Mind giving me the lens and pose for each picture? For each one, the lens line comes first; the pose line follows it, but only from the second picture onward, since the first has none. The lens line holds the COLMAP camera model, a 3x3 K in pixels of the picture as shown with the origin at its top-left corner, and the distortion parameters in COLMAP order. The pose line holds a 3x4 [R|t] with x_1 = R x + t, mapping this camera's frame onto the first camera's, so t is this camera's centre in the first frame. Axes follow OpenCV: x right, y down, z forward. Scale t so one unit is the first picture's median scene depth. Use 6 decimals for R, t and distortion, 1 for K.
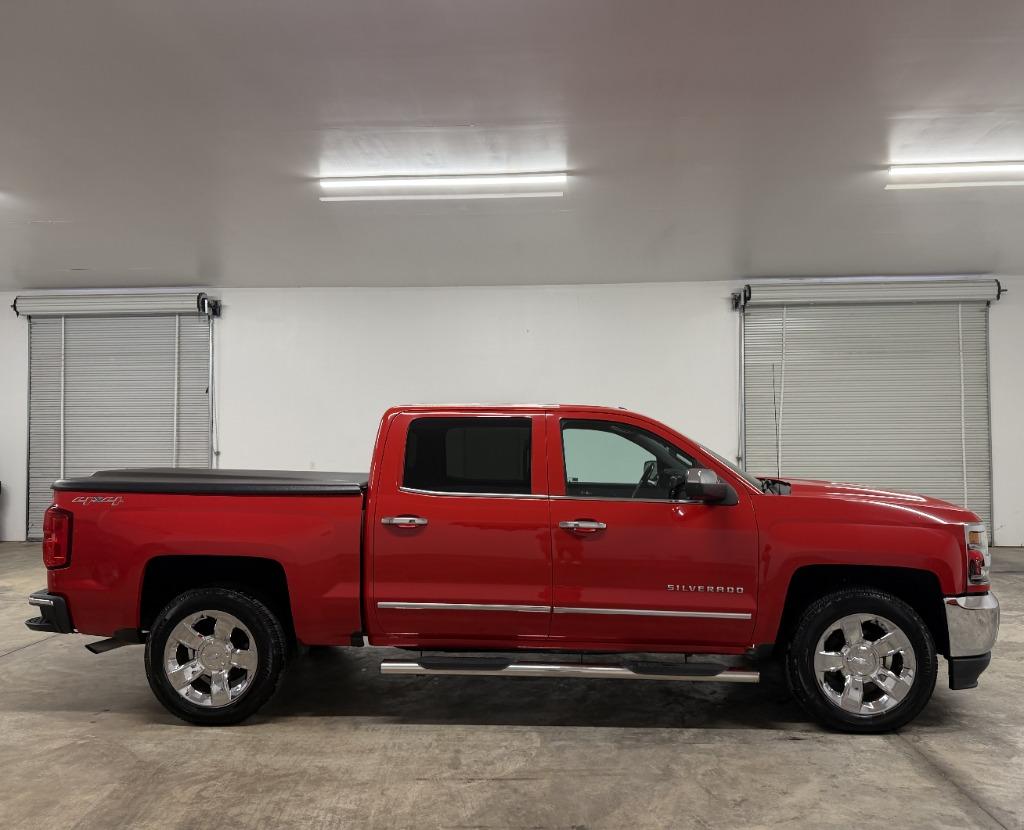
lens RADIAL K [[789.9, 0, 513.0], [0, 789.9, 409.7], [0, 0, 1]] dist [0.021253, -0.025047]
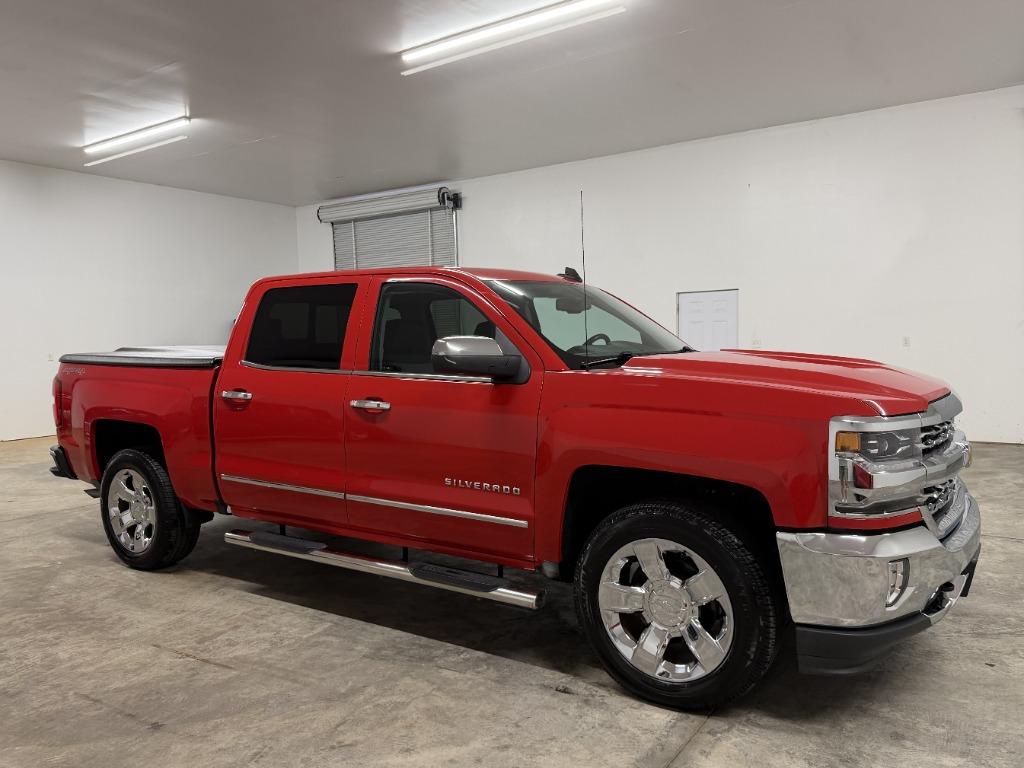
lens RADIAL K [[762.3, 0, 507.9], [0, 762.3, 383.8], [0, 0, 1]] dist [0.041988, -0.055283]
pose [[0.859950, 0.015202, -0.510152, 0.616169], [0.043897, 0.993649, 0.103606, 0.042228], [0.508487, -0.111491, 0.853821, 0.346395]]
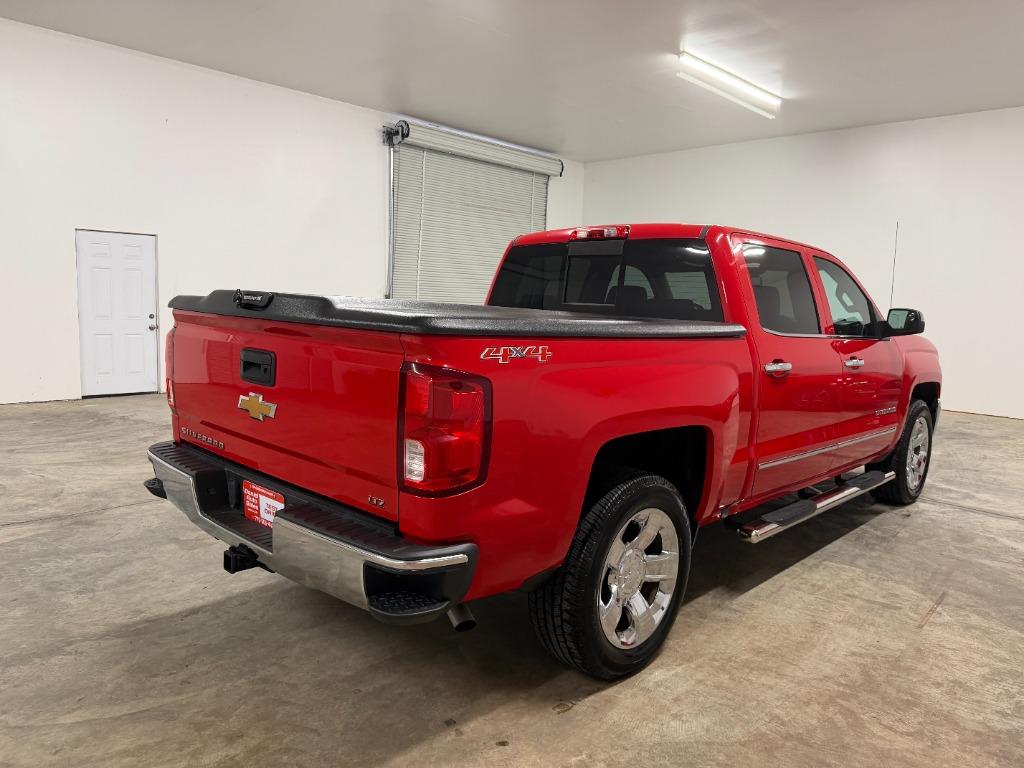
lens RADIAL K [[722.8, 0, 516.5], [0, 722.8, 383.1], [0, 0, 1]] dist [0.029268, -0.034738]
pose [[0.647020, -0.063640, 0.759812, -0.883136], [-0.075647, 0.986236, 0.147022, 0.062751], [-0.758711, -0.152604, 0.633301, 0.690768]]
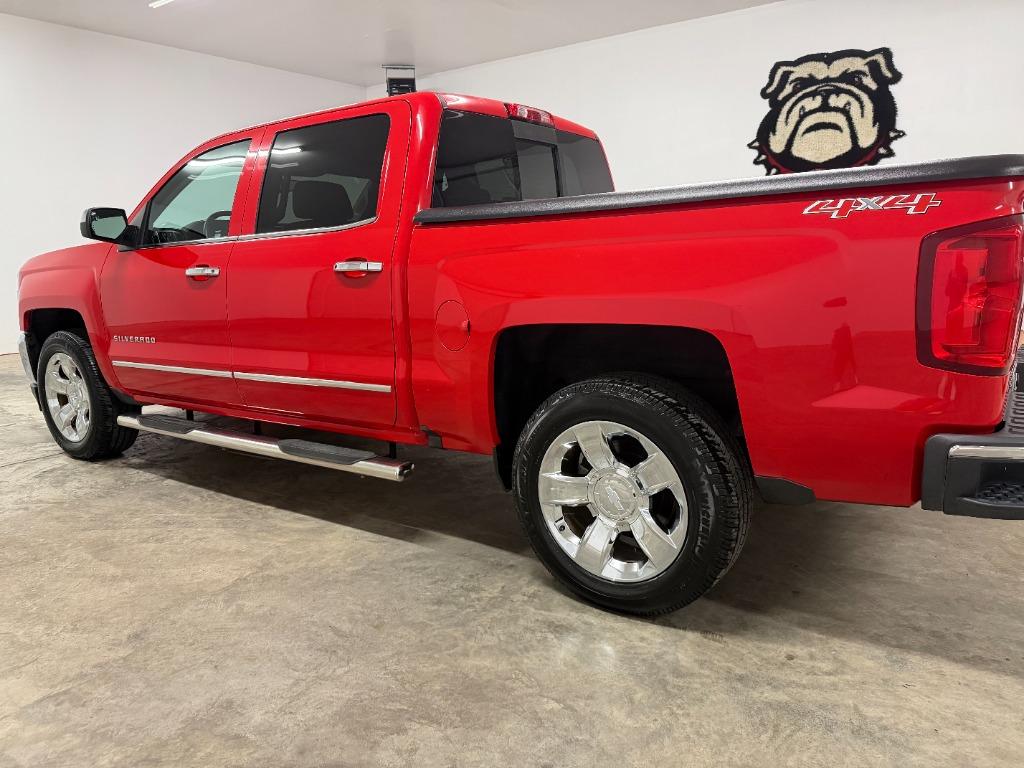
lens RADIAL K [[722.8, 0, 520.4], [0, 722.8, 378.4], [0, 0, 1]] dist [0.029268, -0.034738]
pose [[-0.855938, -0.068353, 0.512540, -0.545814], [0.000797, 0.991049, 0.133499, 0.170374], [-0.517077, 0.114676, -0.848222, 1.836251]]
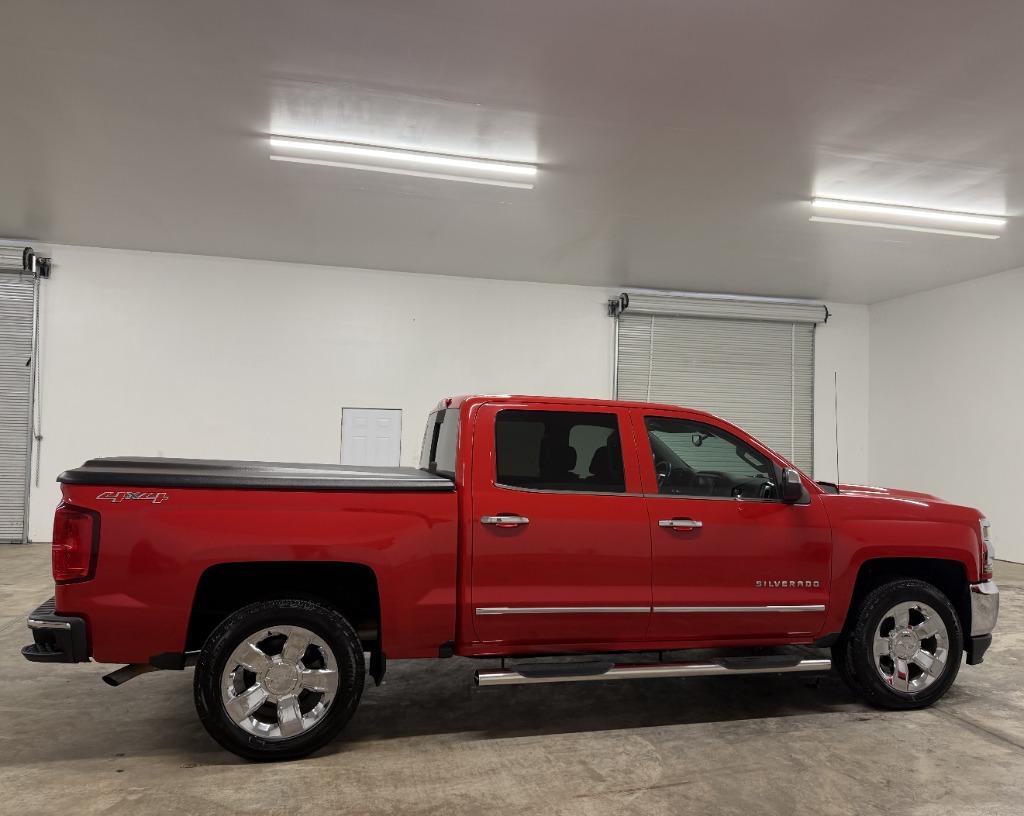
lens RADIAL K [[780.5, 0, 525.7], [0, 780.5, 407.8], [0, 0, 1]] dist [0.026058, -0.030270]
pose [[0.951054, 0.038254, 0.306647, -0.388044], [-0.039788, 0.999207, -0.001250, 0.008207], [-0.306451, -0.011012, 0.951823, 0.113634]]
